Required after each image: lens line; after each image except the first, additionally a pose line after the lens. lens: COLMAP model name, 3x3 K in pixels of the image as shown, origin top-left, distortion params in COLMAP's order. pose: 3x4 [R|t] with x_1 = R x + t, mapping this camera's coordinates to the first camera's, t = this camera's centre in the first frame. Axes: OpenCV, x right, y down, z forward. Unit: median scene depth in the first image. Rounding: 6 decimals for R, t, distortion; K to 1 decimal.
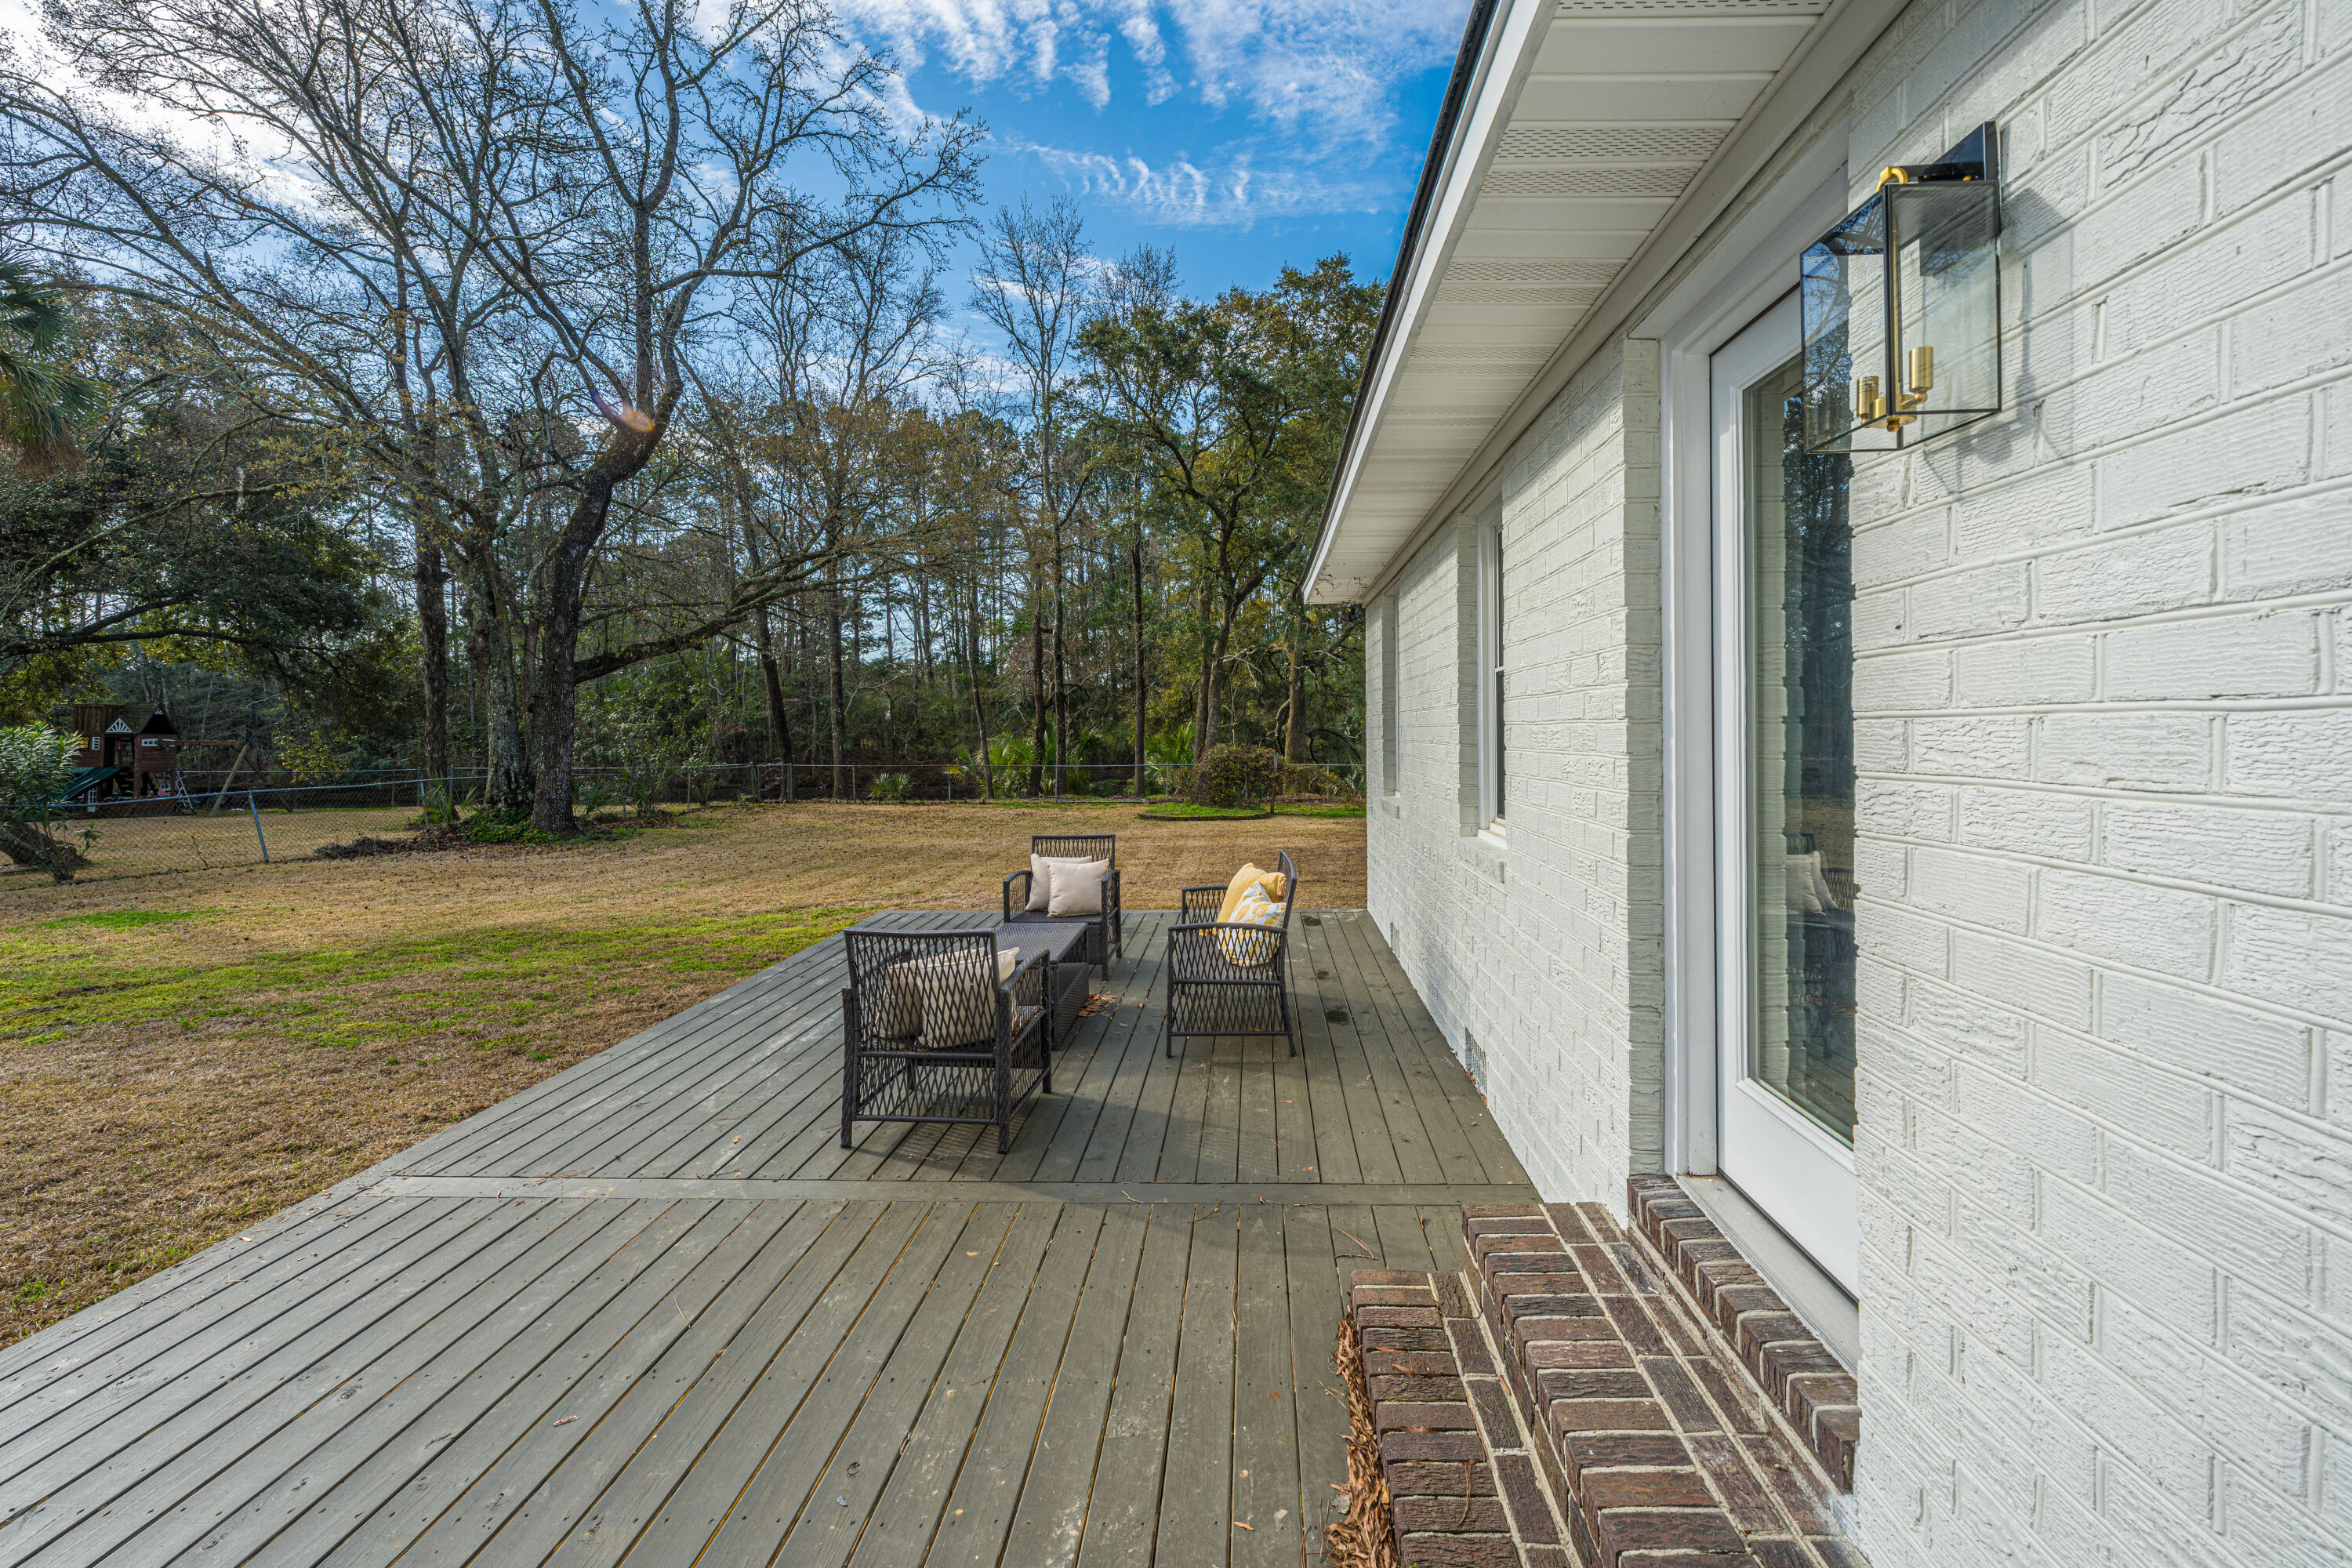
lens RADIAL K [[958.0, 0, 1164.5], [0, 958.0, 750.8], [0, 0, 1]] dist [-0.000057, 0.000307]
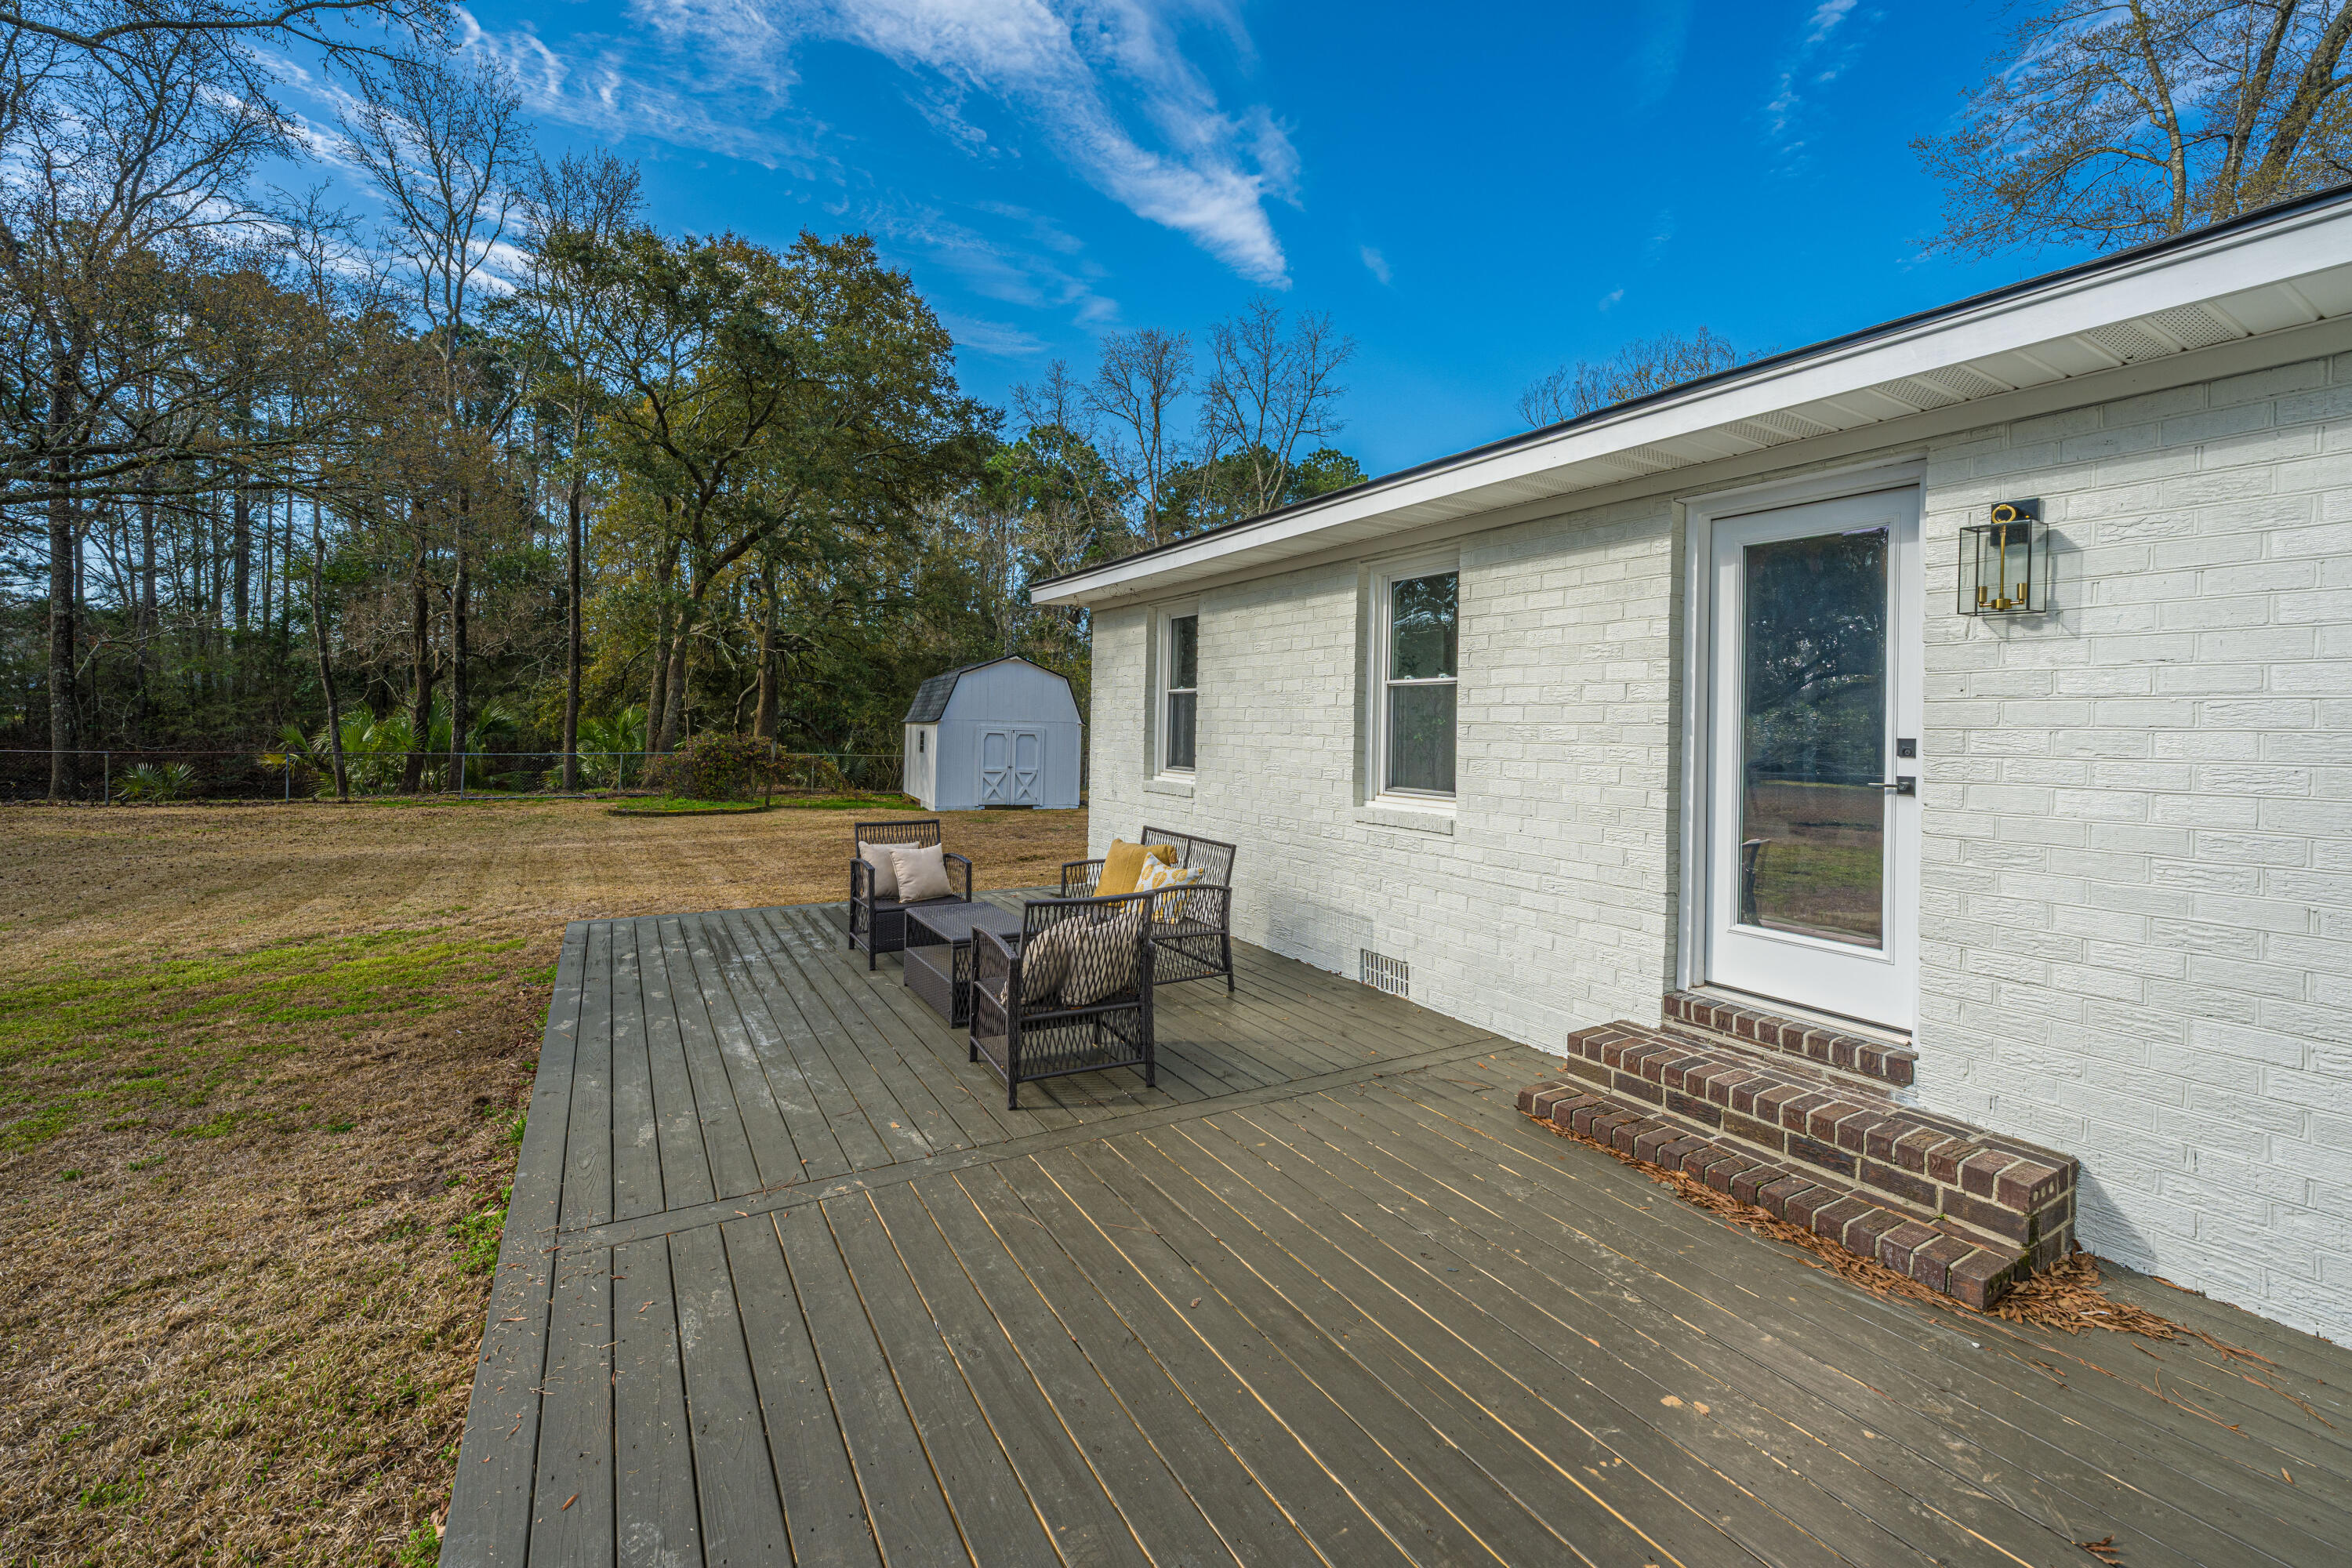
lens RADIAL K [[956.3, 0, 1171.9], [0, 956.3, 739.9], [0, 0, 1]] dist [0.000472, -0.000198]
pose [[0.850743, 0.015306, 0.525360, -0.601232], [-0.014148, 0.999881, -0.006219, 0.009135], [-0.525392, -0.002142, 0.850857, 0.010705]]
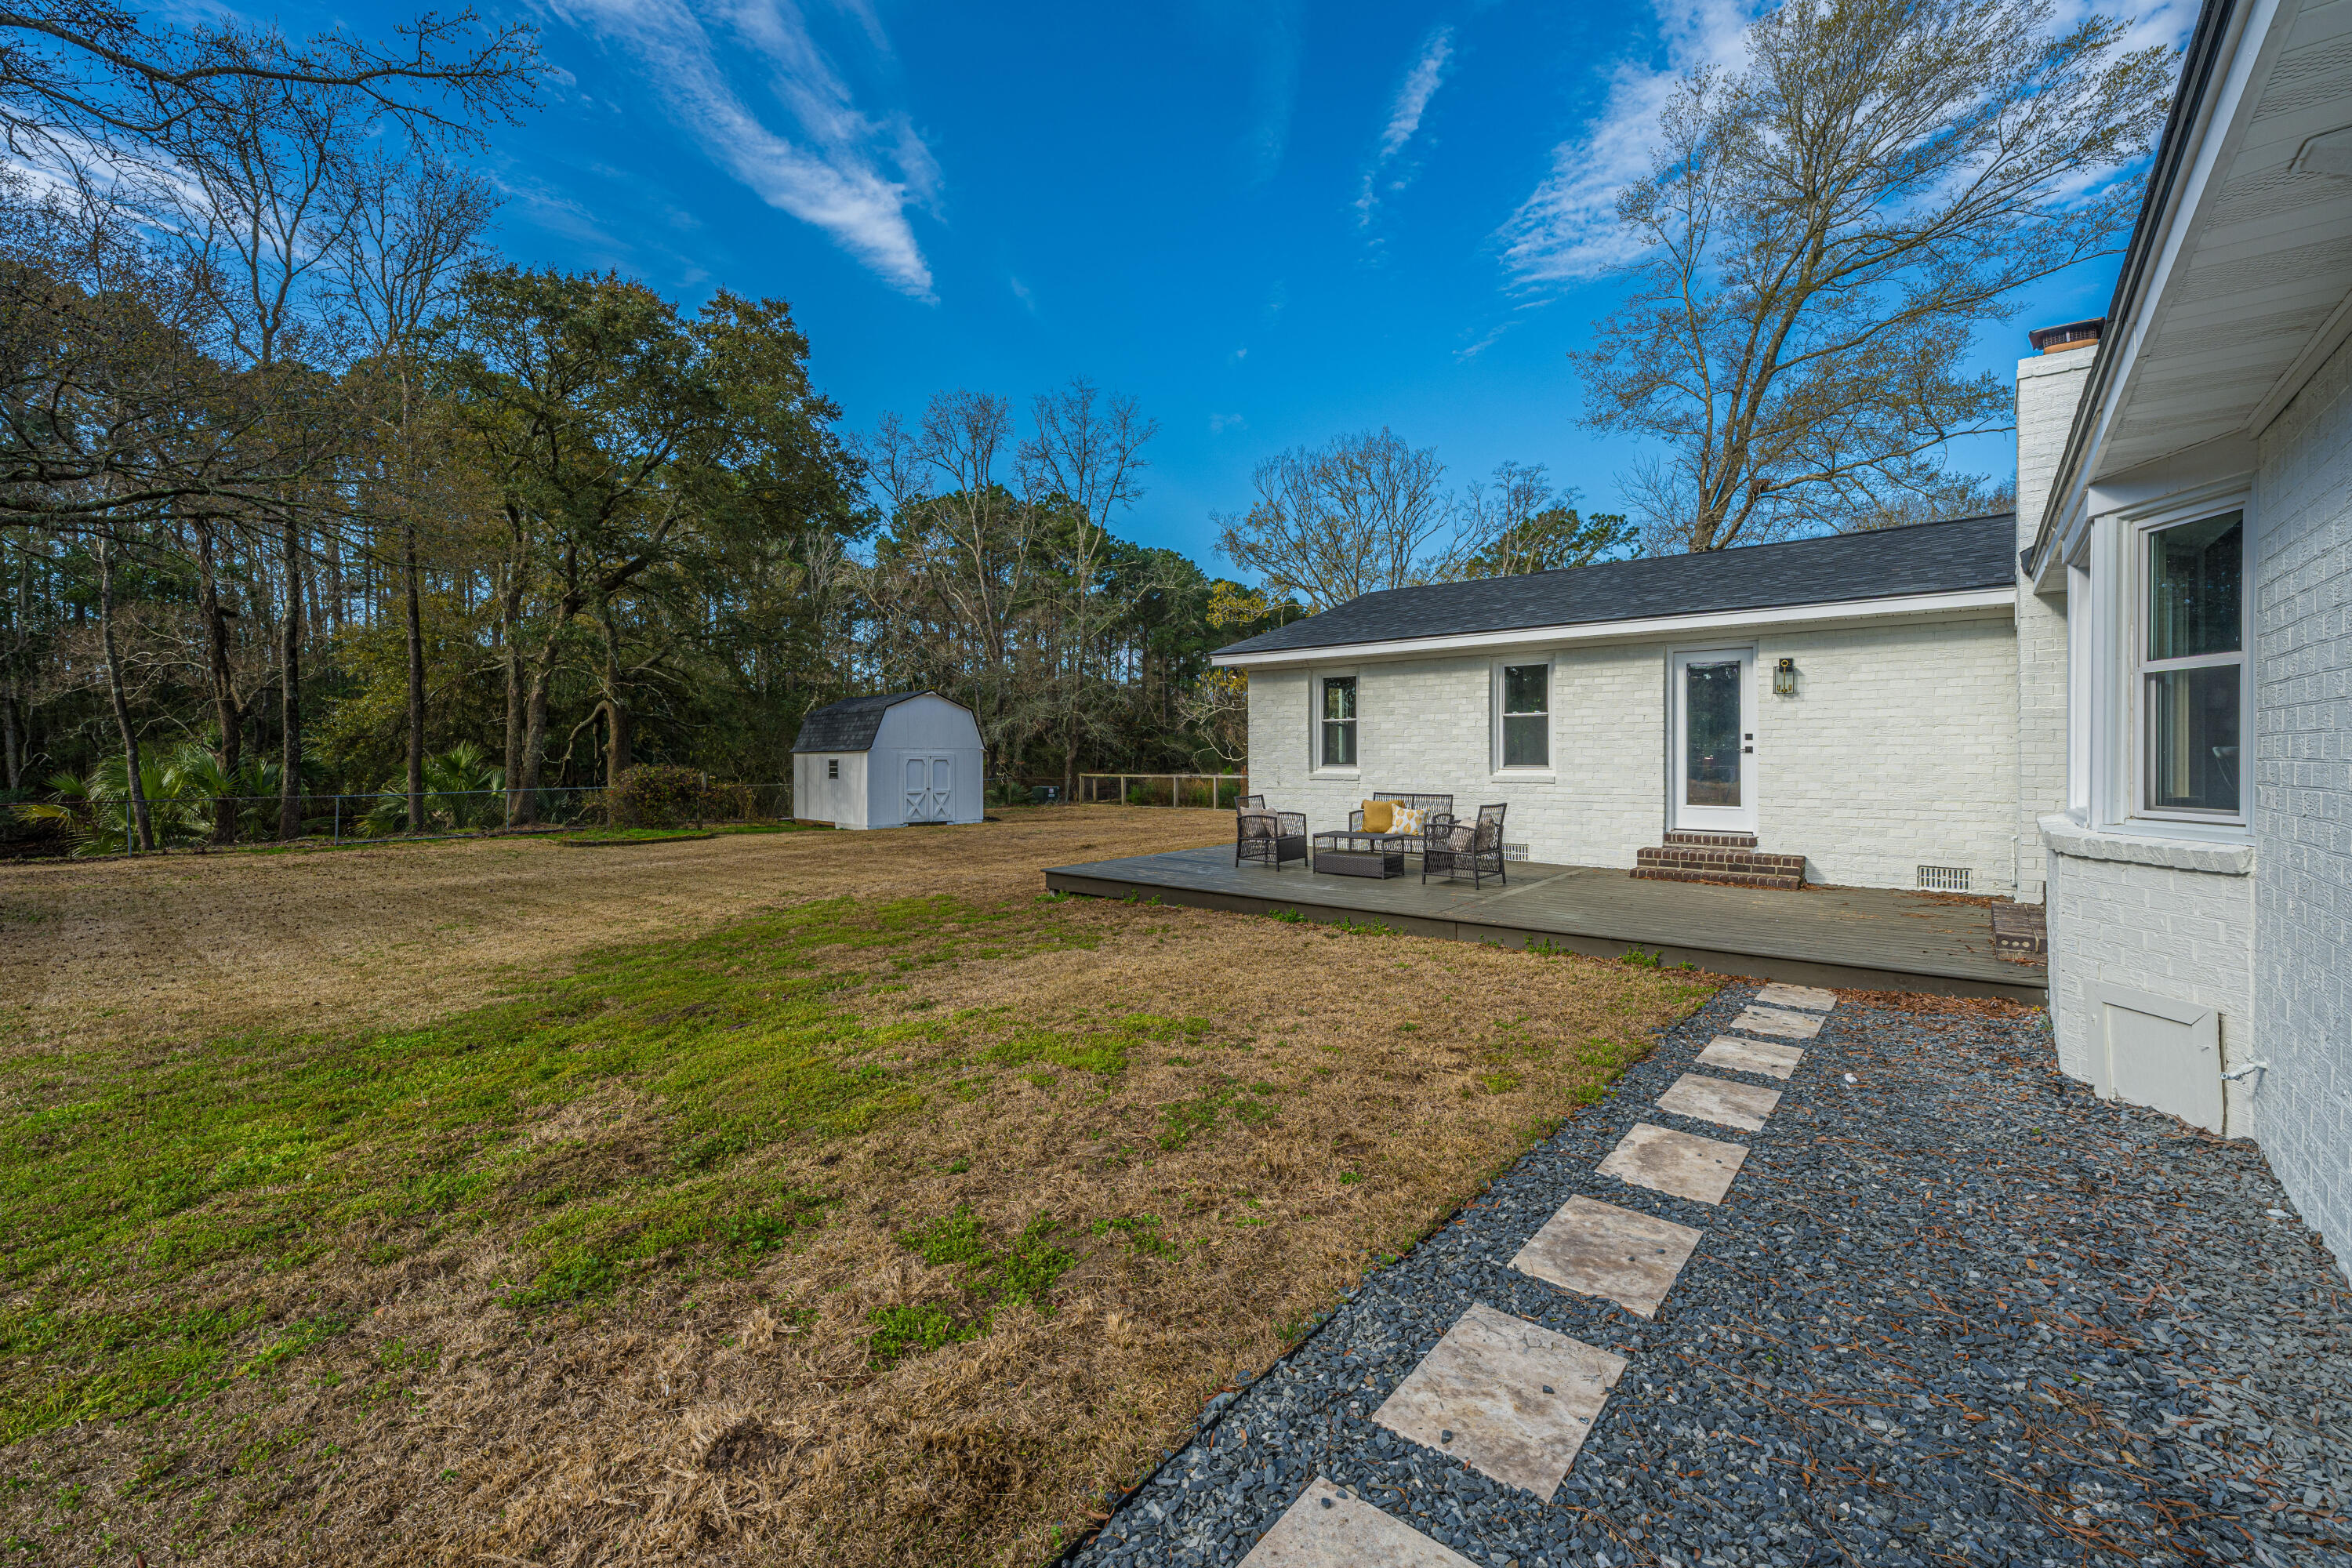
lens RADIAL K [[953.5, 0, 1184.3], [0, 953.5, 781.3], [0, 0, 1]] dist [-0.002447, -0.000125]
pose [[0.607337, -0.018120, 0.794238, -2.368127], [0.017440, 0.999803, 0.009474, 0.064993], [-0.794253, 0.008098, 0.607533, 0.043590]]
